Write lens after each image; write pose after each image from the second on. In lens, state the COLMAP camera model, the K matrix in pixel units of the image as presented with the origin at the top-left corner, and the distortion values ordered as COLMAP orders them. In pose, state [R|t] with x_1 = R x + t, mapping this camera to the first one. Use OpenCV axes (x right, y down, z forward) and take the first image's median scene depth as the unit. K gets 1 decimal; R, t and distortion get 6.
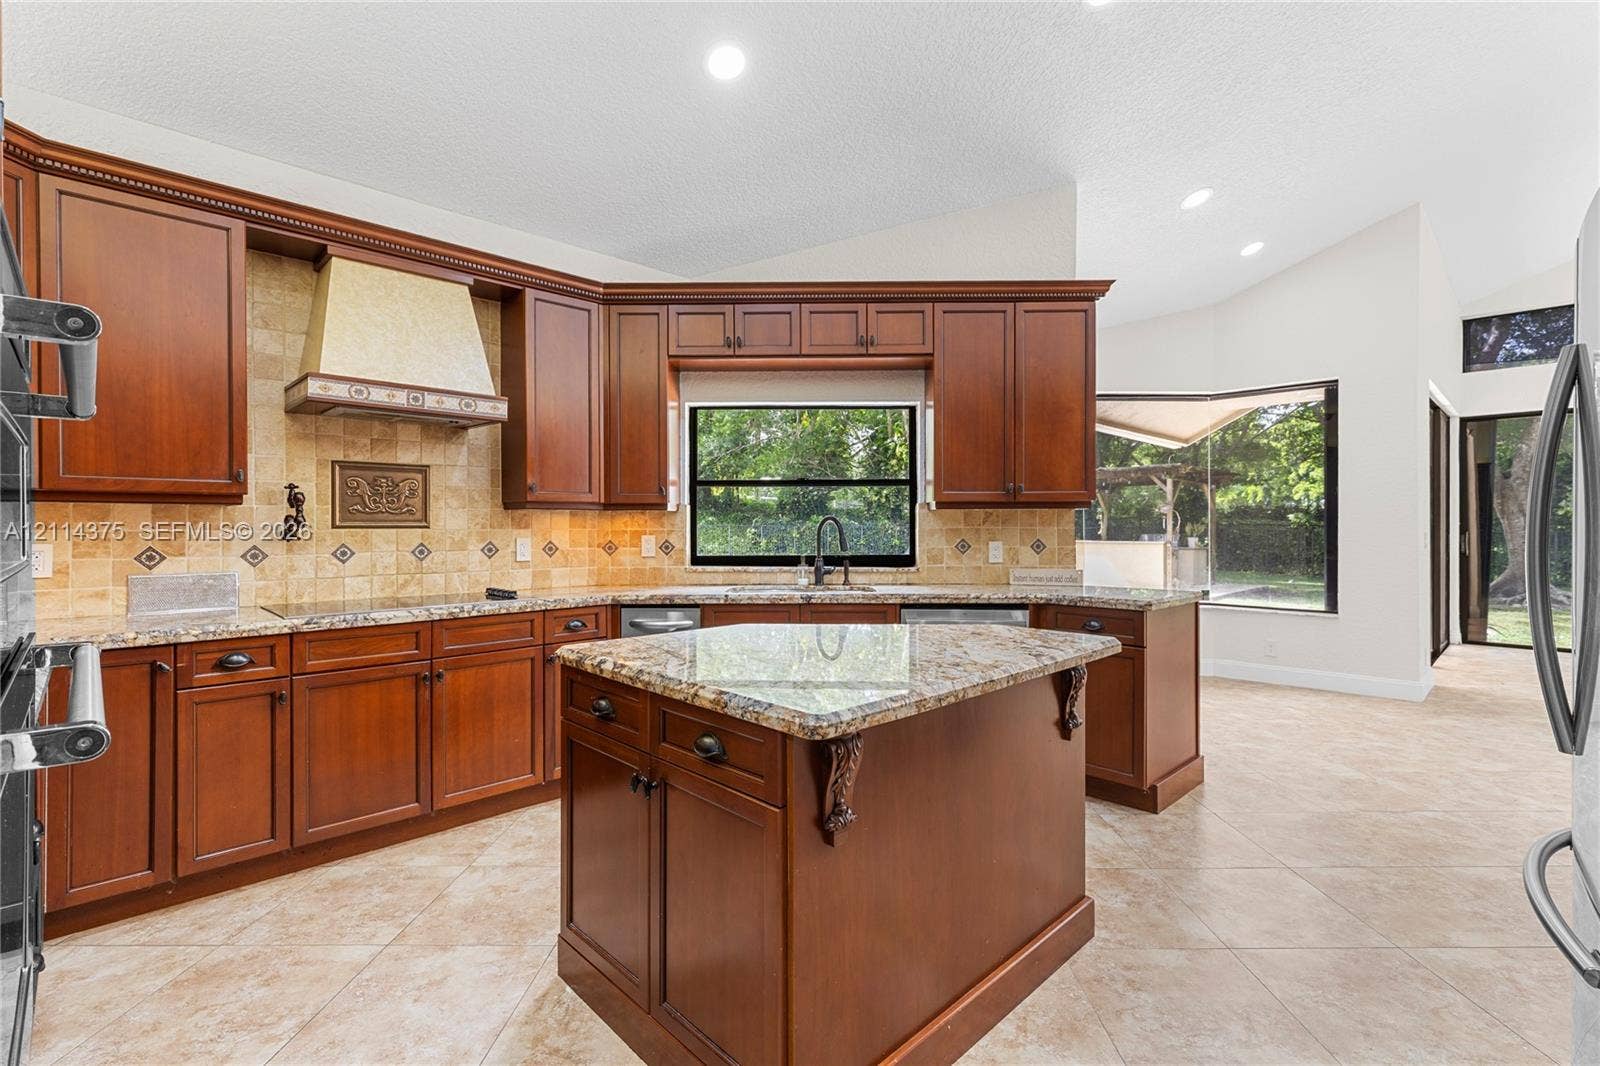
lens RADIAL K [[727.3, 0, 813.9], [0, 727.3, 532.1], [0, 0, 1]] dist [0.000425, -0.000337]
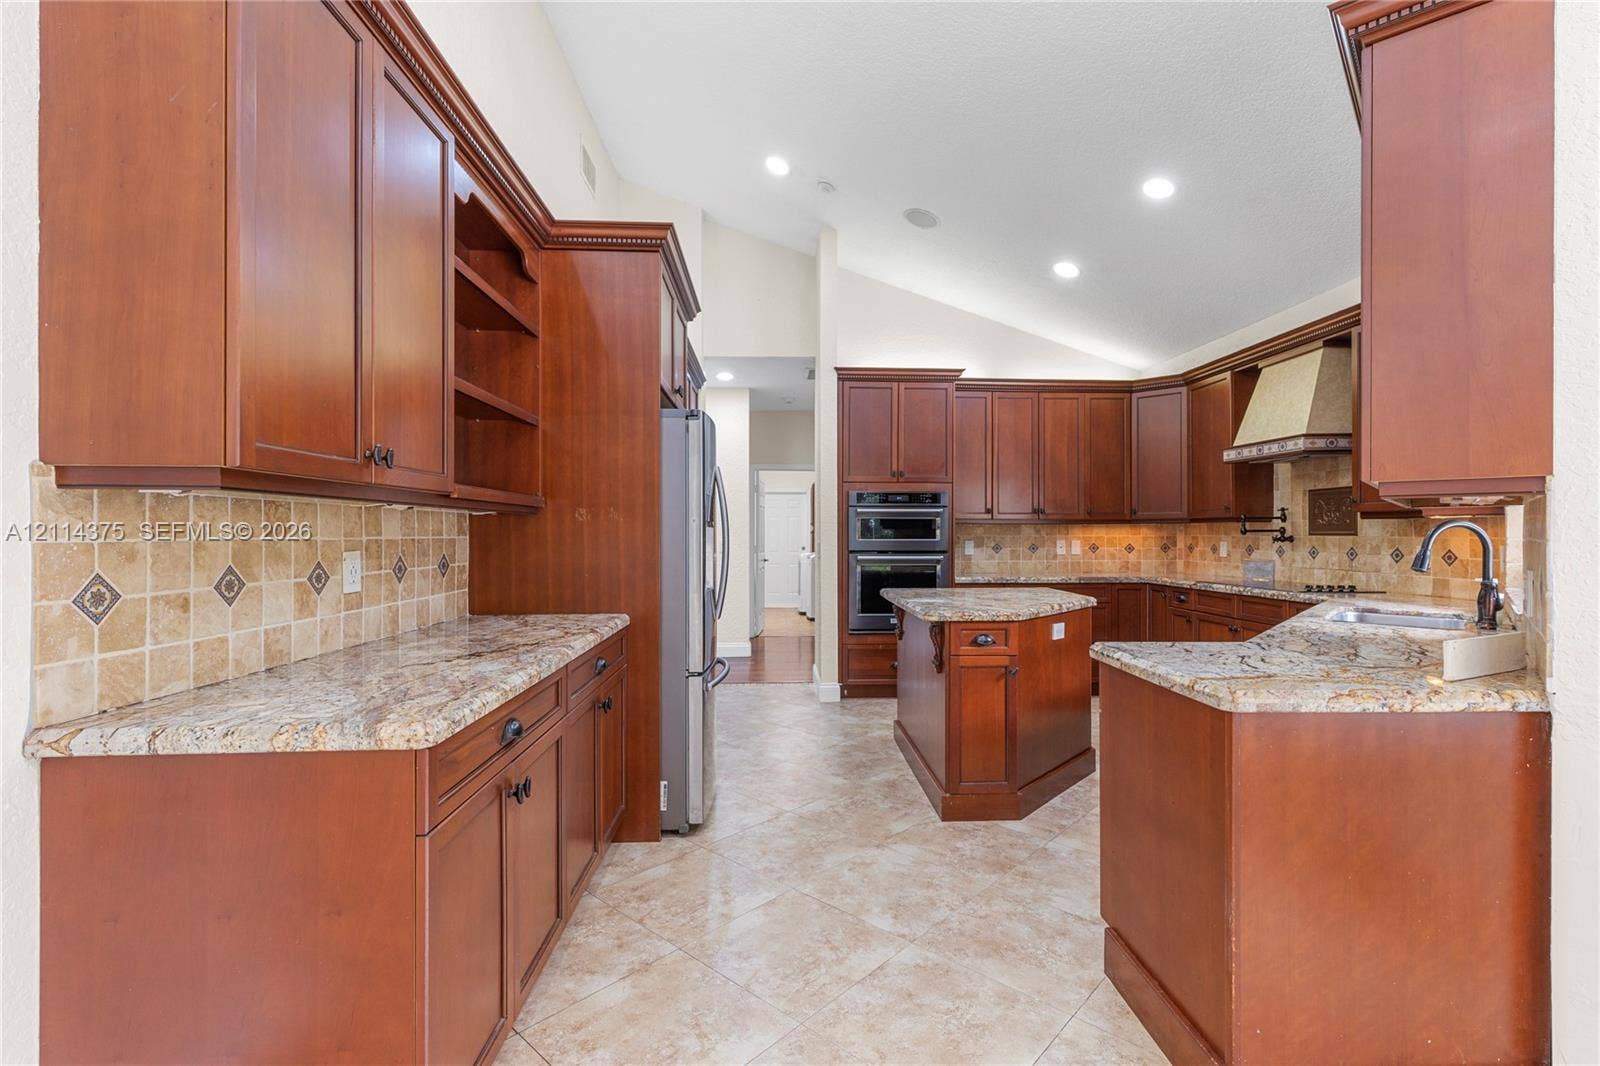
lens RADIAL K [[727.3, 0, 801.6], [0, 727.3, 531.6], [0, 0, 1]] dist [0.000425, -0.000337]
pose [[-0.675204, 0.002014, -0.737628, 1.074817], [-0.003986, 0.999972, 0.006380, -0.016632], [0.737620, 0.007248, -0.675177, 1.161643]]
